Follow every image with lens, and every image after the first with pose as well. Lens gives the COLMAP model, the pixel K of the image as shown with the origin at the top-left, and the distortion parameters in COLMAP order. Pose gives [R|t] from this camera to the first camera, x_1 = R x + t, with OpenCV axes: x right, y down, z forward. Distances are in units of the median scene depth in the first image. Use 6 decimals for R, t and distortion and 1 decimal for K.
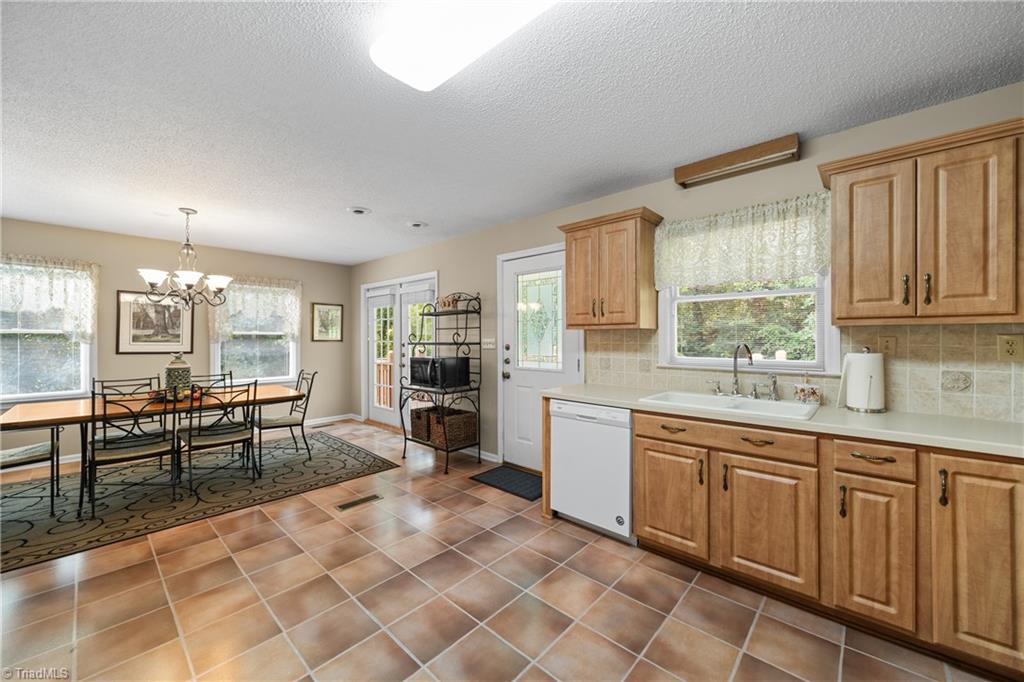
lens RADIAL K [[391.1, 0, 518.7], [0, 391.1, 339.3], [0, 0, 1]] dist [0.000220, -0.000328]
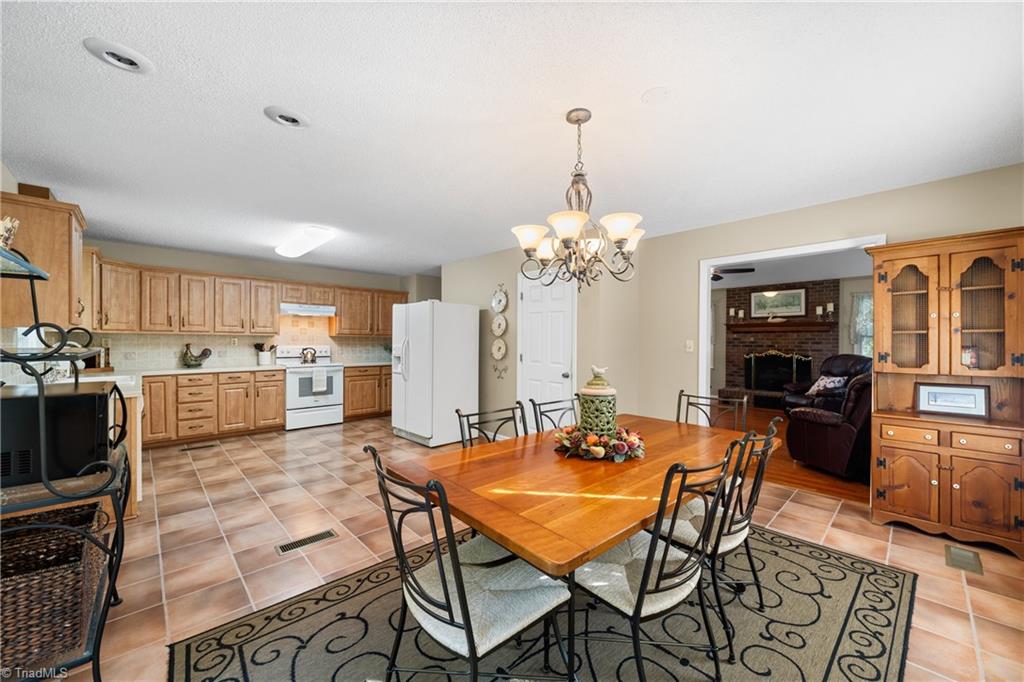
lens RADIAL K [[391.1, 0, 516.4], [0, 391.1, 343.9], [0, 0, 1]] dist [0.000220, -0.000328]
pose [[-0.997424, -0.001593, 0.071718, -1.104933], [-0.000855, 0.999946, 0.010315, 0.002961], [-0.071731, 0.010227, -0.997372, 2.185583]]
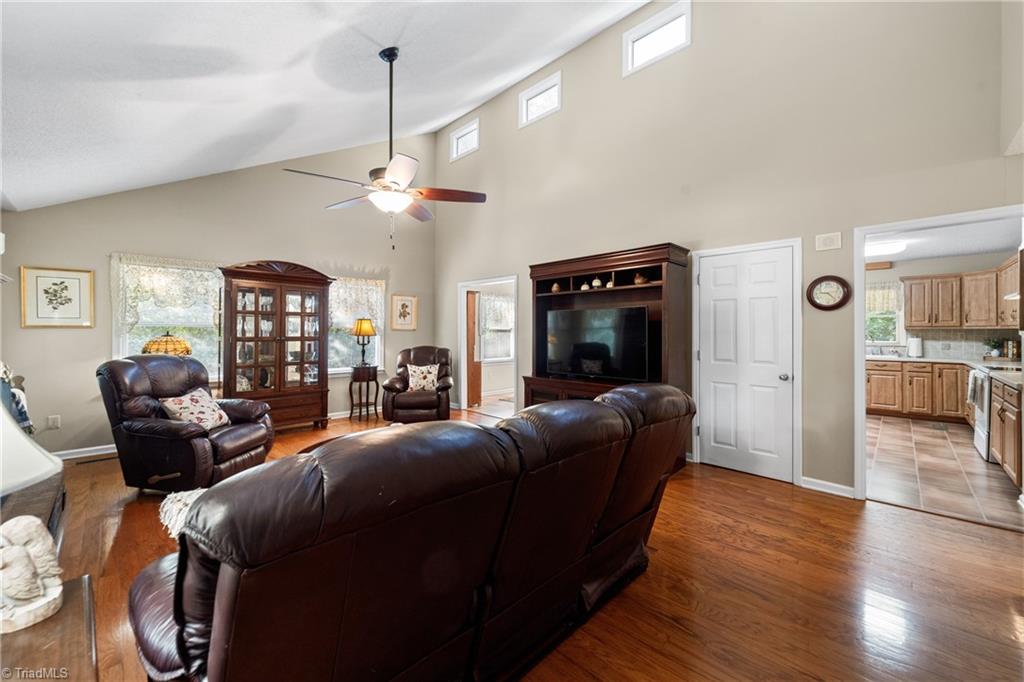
lens RADIAL K [[391.1, 0, 519.6], [0, 391.1, 329.3], [0, 0, 1]] dist [0.000220, -0.000328]
pose [[0.999301, 0.004659, -0.037080, -1.681280], [-0.004964, 0.999954, -0.008149, 0.006624], [0.037040, 0.008327, 0.999279, -1.741491]]
